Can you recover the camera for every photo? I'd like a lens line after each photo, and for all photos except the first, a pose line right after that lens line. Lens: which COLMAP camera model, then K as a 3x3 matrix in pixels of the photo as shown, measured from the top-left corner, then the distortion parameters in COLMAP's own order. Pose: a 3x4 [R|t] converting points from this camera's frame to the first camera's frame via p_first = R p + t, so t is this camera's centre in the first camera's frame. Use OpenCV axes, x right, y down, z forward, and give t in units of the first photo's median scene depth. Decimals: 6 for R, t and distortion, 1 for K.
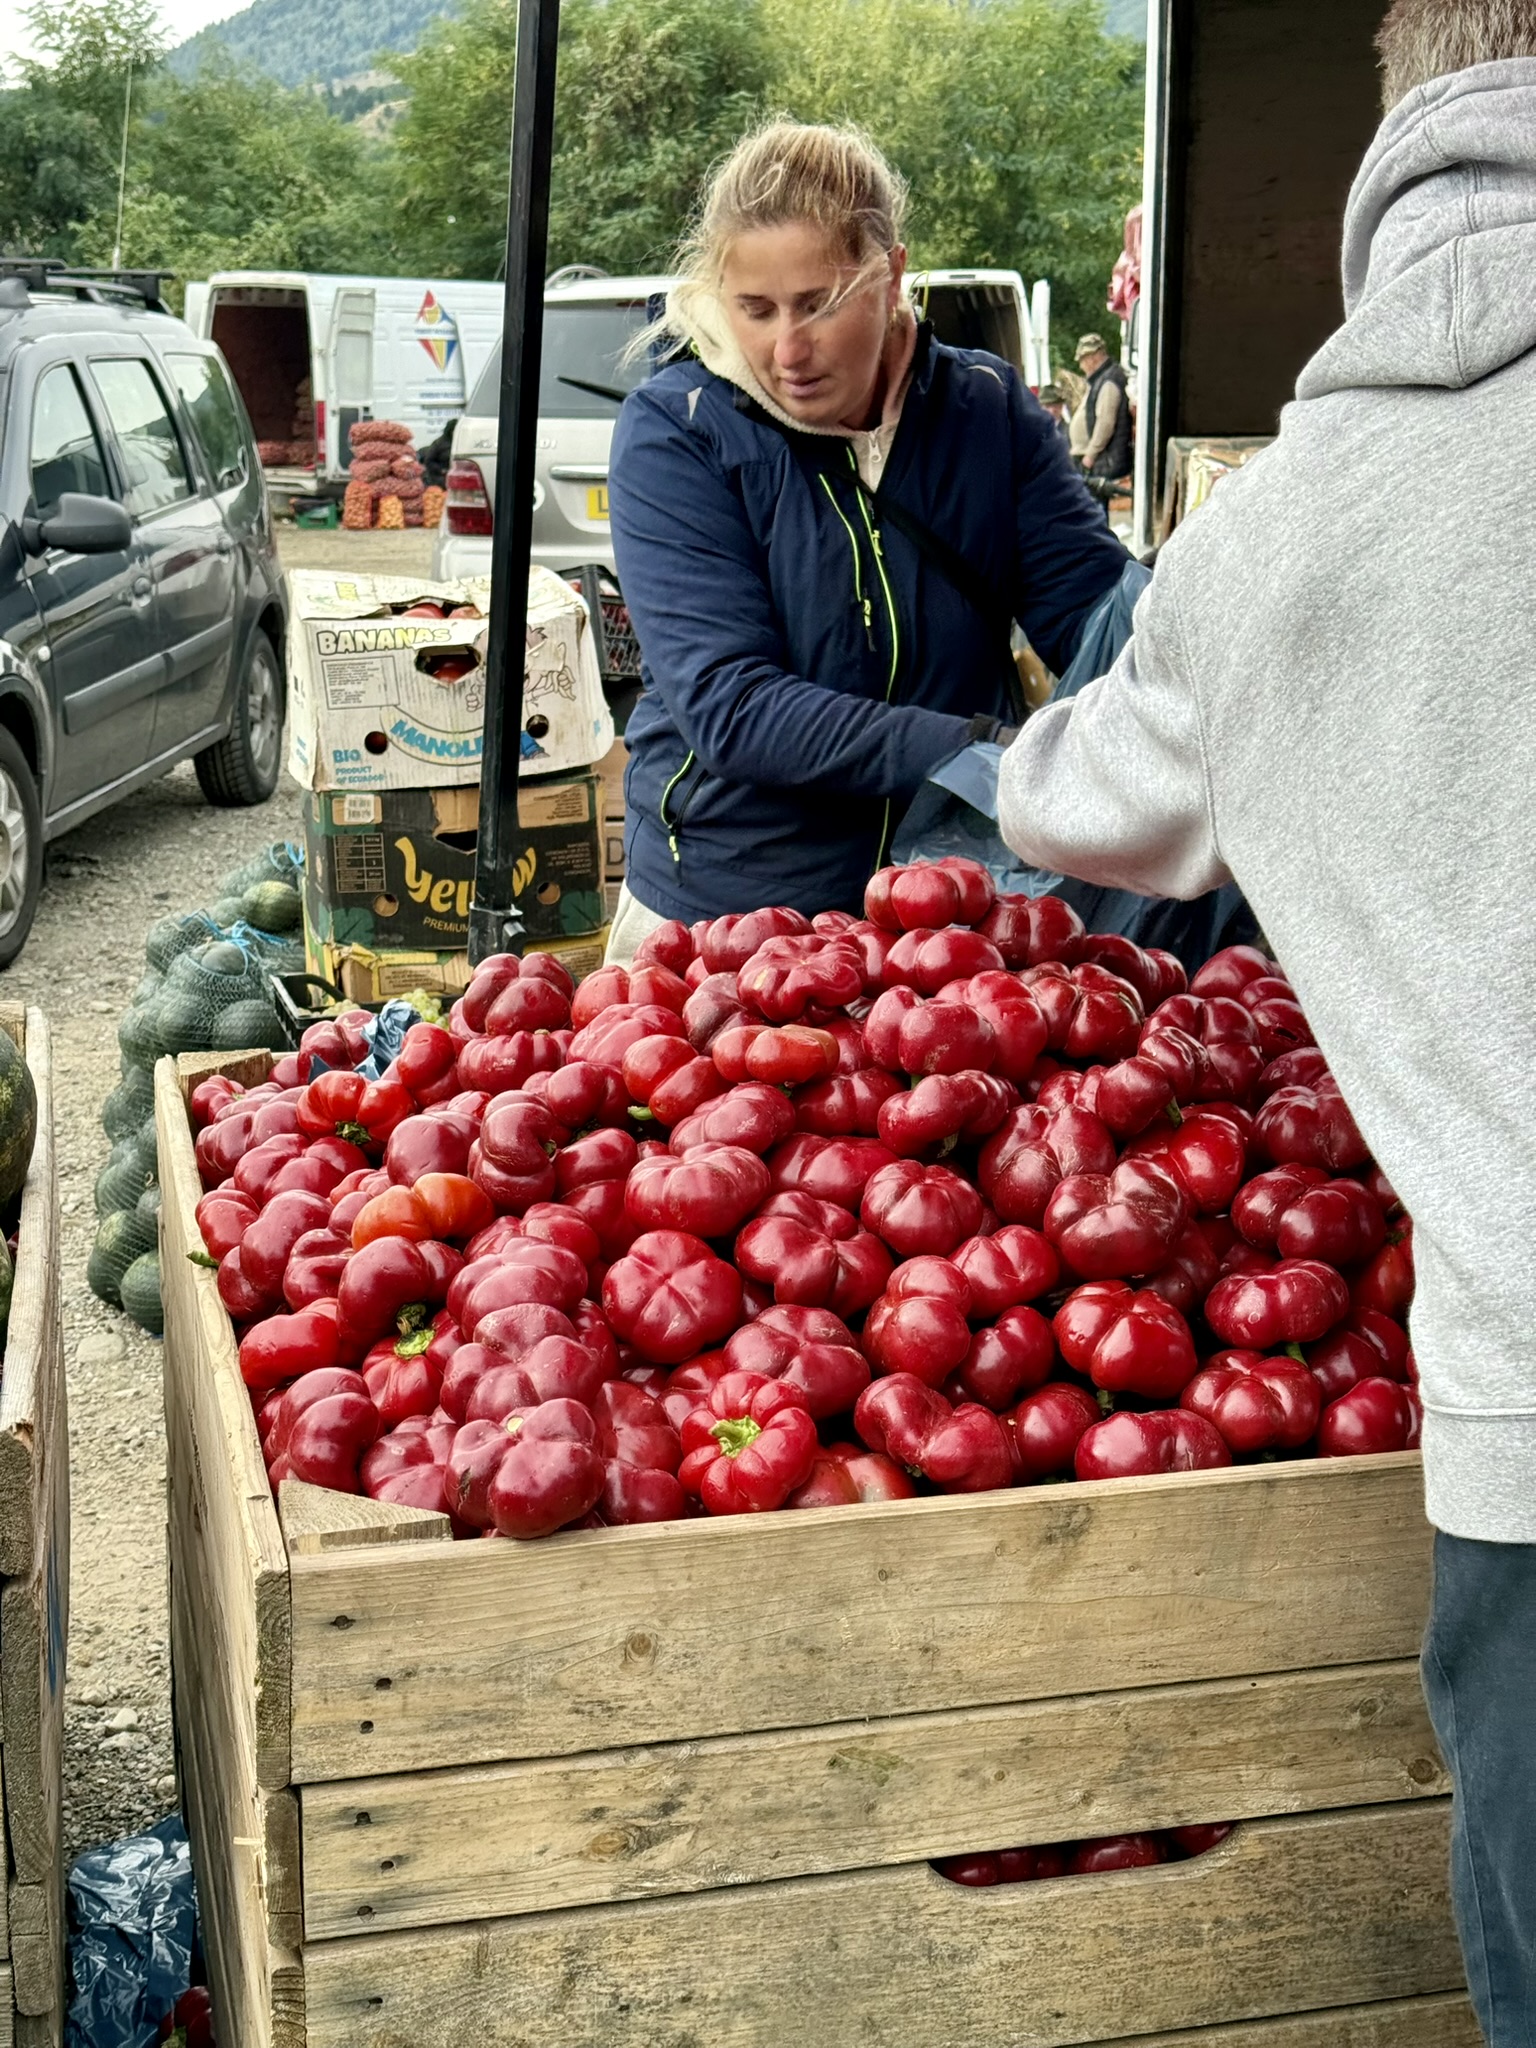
lens RADIAL K [[2860.5, 0, 768.5], [0, 2860.5, 1023.3], [0, 0, 1]] dist [0.001857, 0.000000]
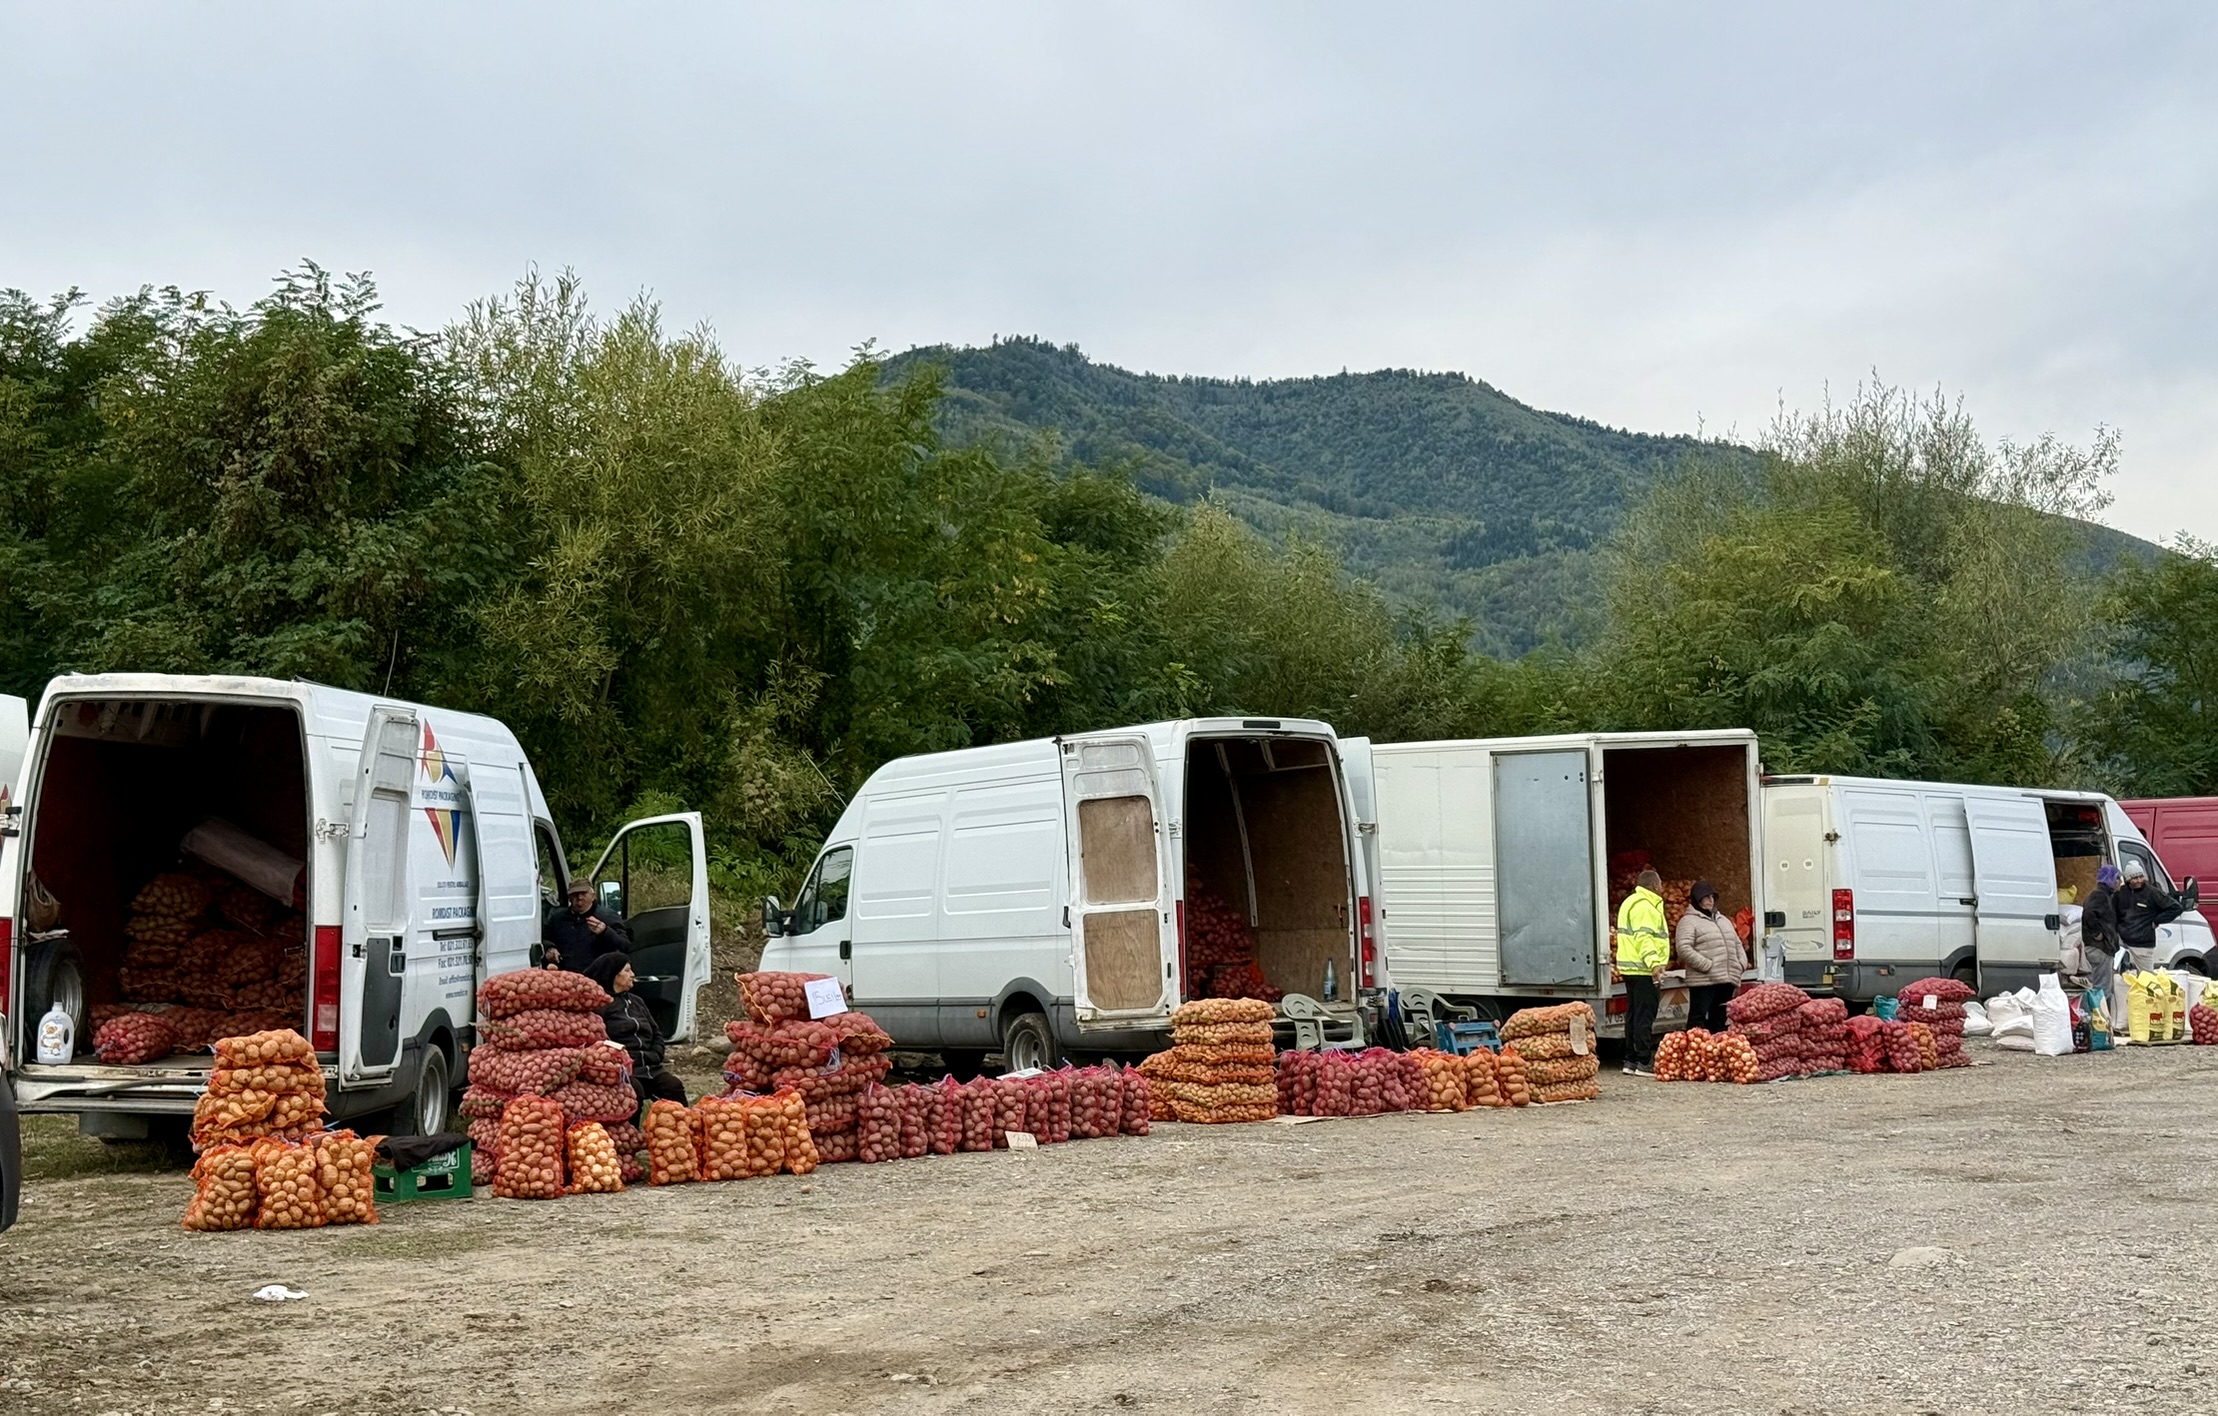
lens RADIAL K [[2867.2, 0, 1109.4], [0, 2867.2, 706.9], [0, 0, 1]] dist [0.027164, 0.000000]
pose [[0.865727, 0.032555, 0.499457, -0.286532], [0.107772, 0.962351, -0.249532, -0.116363], [-0.488777, 0.269854, 0.829624, 0.514736]]
